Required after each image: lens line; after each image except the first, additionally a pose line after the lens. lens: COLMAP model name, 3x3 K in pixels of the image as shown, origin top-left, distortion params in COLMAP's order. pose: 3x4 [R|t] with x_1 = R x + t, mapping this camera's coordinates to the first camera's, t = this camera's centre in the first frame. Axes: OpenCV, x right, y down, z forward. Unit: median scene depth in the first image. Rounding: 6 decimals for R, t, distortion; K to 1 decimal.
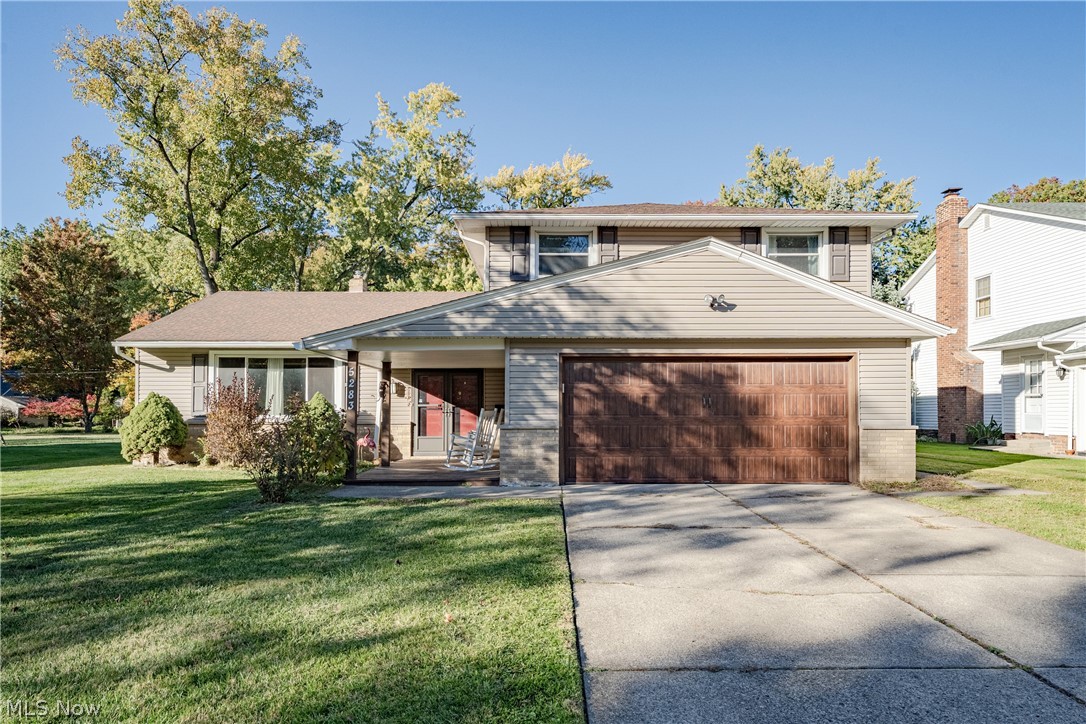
lens RADIAL K [[641.6, 0, 544.6], [0, 641.6, 398.2], [0, 0, 1]] dist [0.017411, 0.000065]
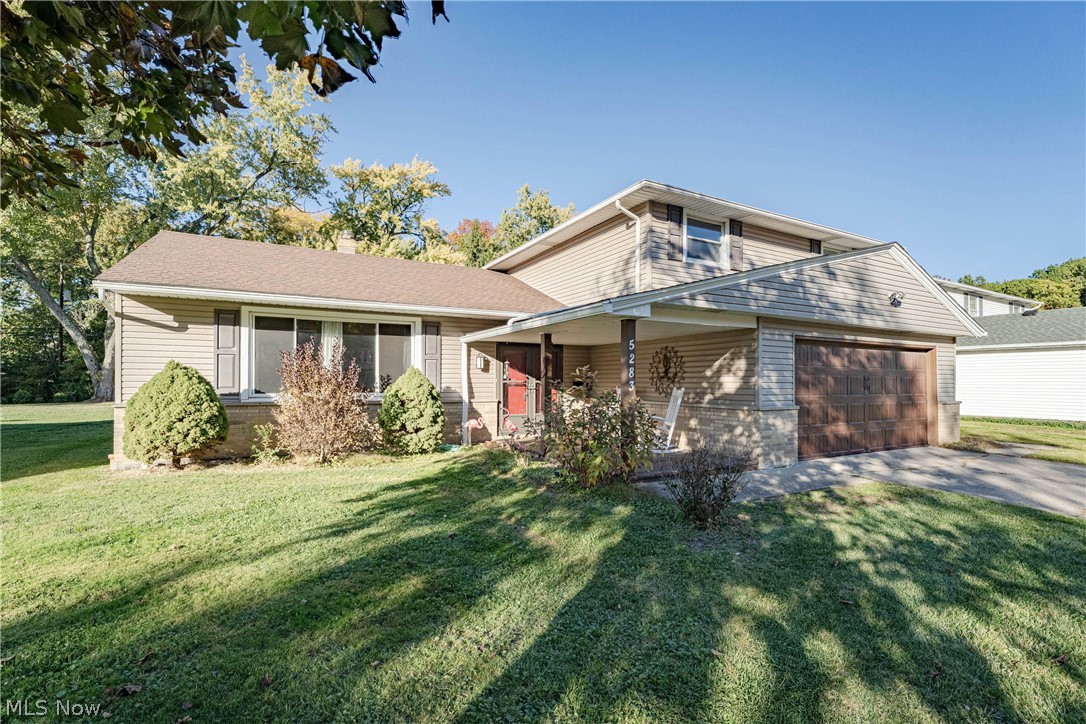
lens RADIAL K [[481.2, 0, 527.2], [0, 481.2, 378.1], [0, 0, 1]] dist [-0.000435, -0.000087]
pose [[0.892507, 0.008531, 0.450952, -0.477284], [-0.016749, 0.999758, 0.014236, -0.003981], [-0.450722, -0.020259, 0.892435, 0.359007]]
